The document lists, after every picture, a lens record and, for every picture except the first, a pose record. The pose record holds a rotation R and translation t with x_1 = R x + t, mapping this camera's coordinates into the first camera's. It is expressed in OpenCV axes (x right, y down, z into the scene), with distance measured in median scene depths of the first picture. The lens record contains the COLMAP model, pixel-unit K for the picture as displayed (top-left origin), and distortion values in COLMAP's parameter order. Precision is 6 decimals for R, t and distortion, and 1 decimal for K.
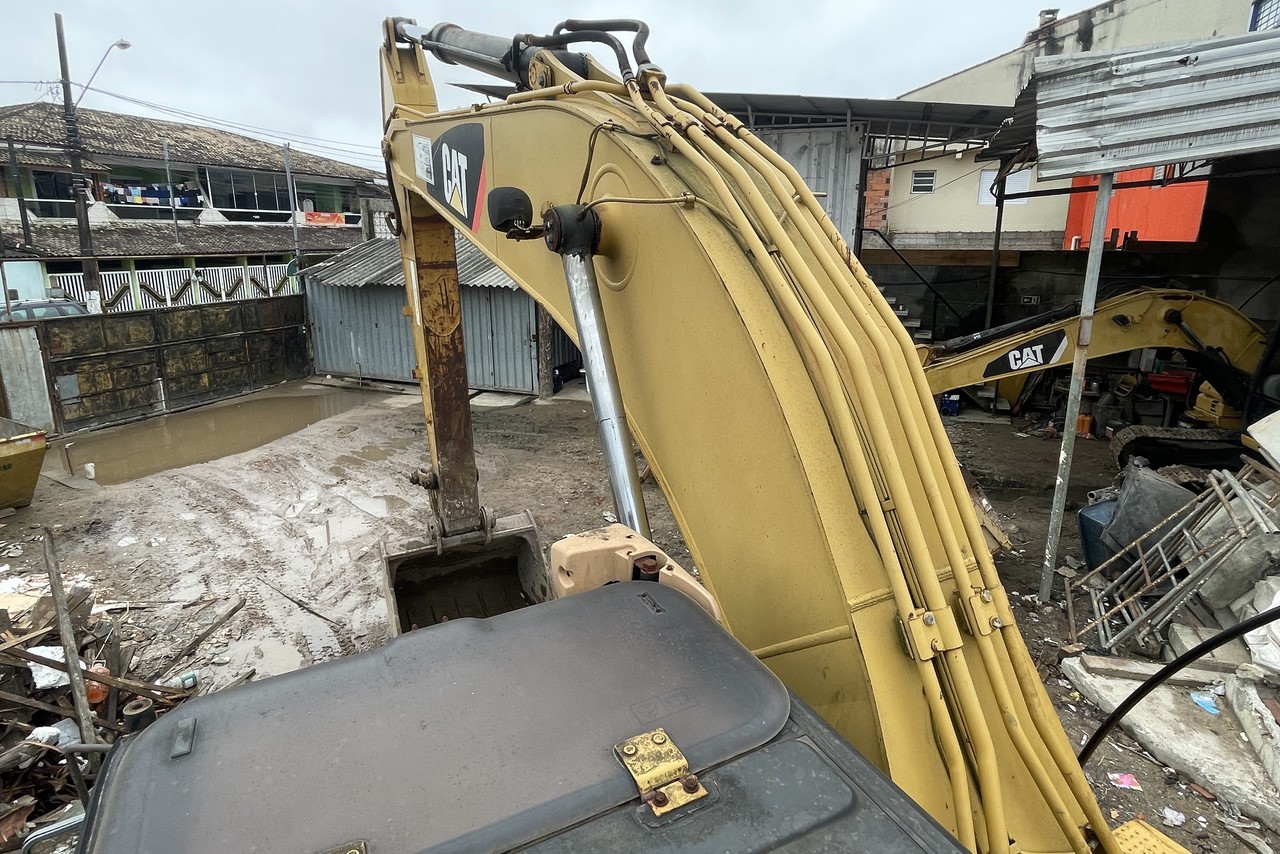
lens RADIAL K [[713.5, 0, 640.0], [0, 713.5, 427.0], [0, 0, 1]] dist [0.001463, 0.001425]
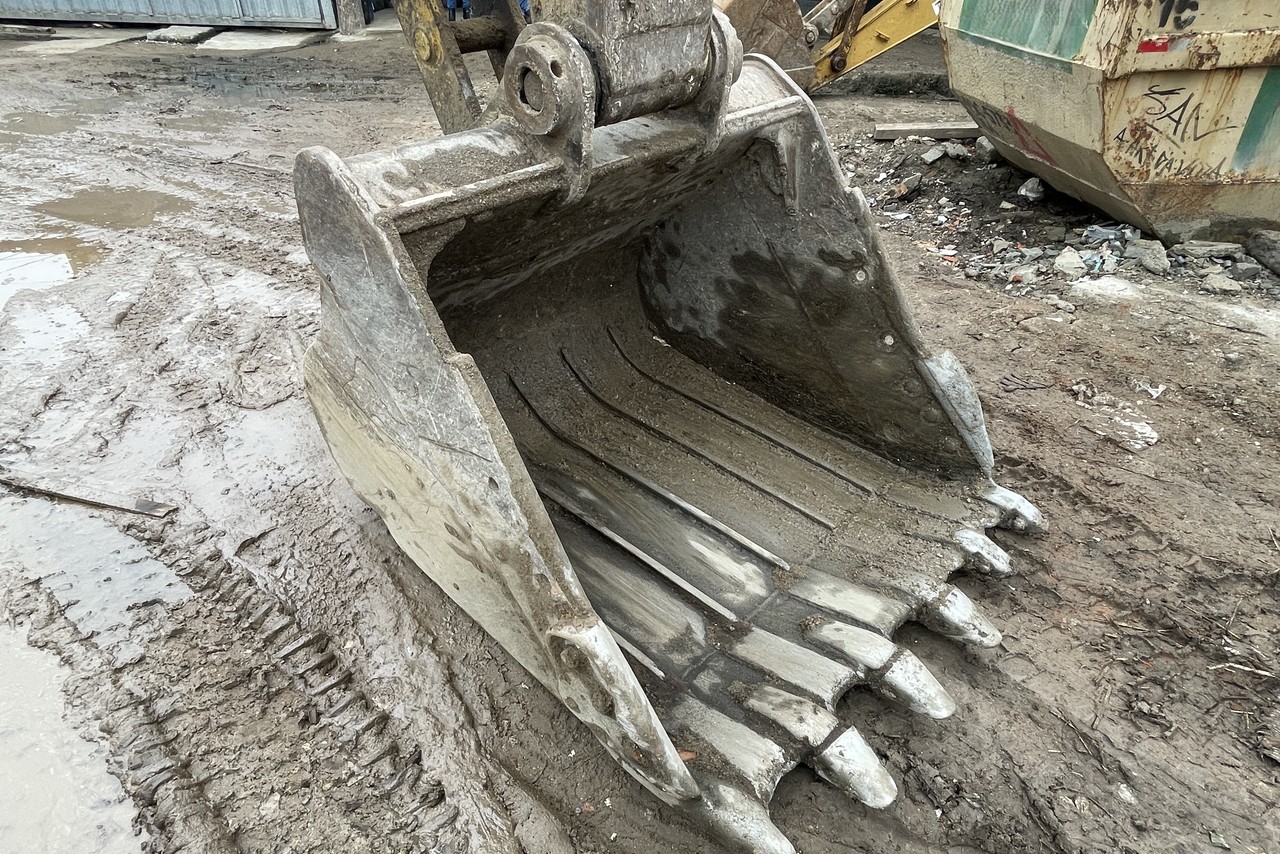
lens RADIAL K [[770.0, 0, 640.0], [0, 770.0, 427.0], [0, 0, 1]] dist [0.002051, 0.000487]
pose [[0.945989, -0.171303, 0.275245, -0.284511], [0.073284, 0.940016, 0.333166, 0.135852], [-0.315807, -0.295000, 0.901798, 0.598321]]
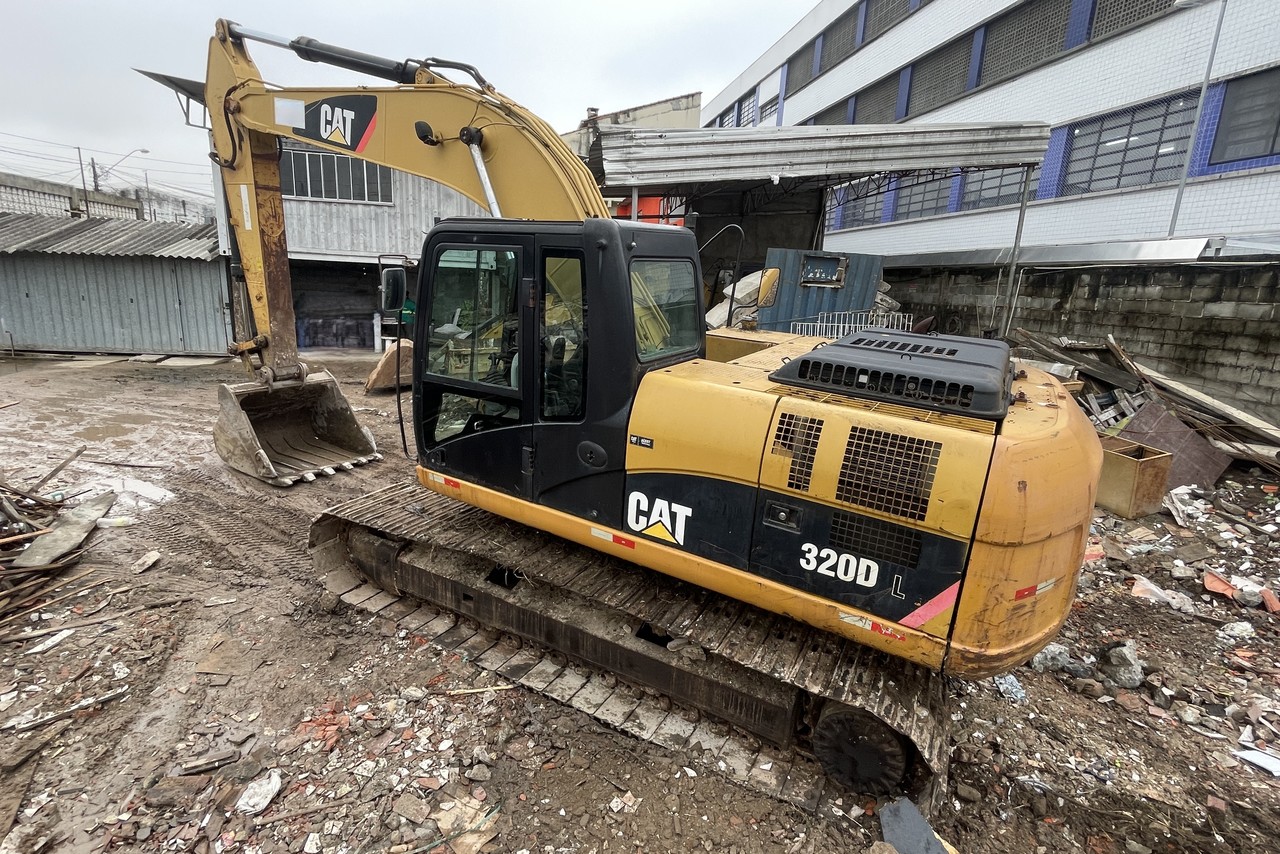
lens RADIAL K [[615.4, 0, 640.0], [0, 615.4, 427.0], [0, 0, 1]] dist [-0.000812, 0.000432]
pose [[0.845513, -0.084665, 0.527200, -0.256058], [0.093914, 0.995537, 0.009259, 0.252319], [-0.525631, 0.041683, 0.849691, -0.377242]]
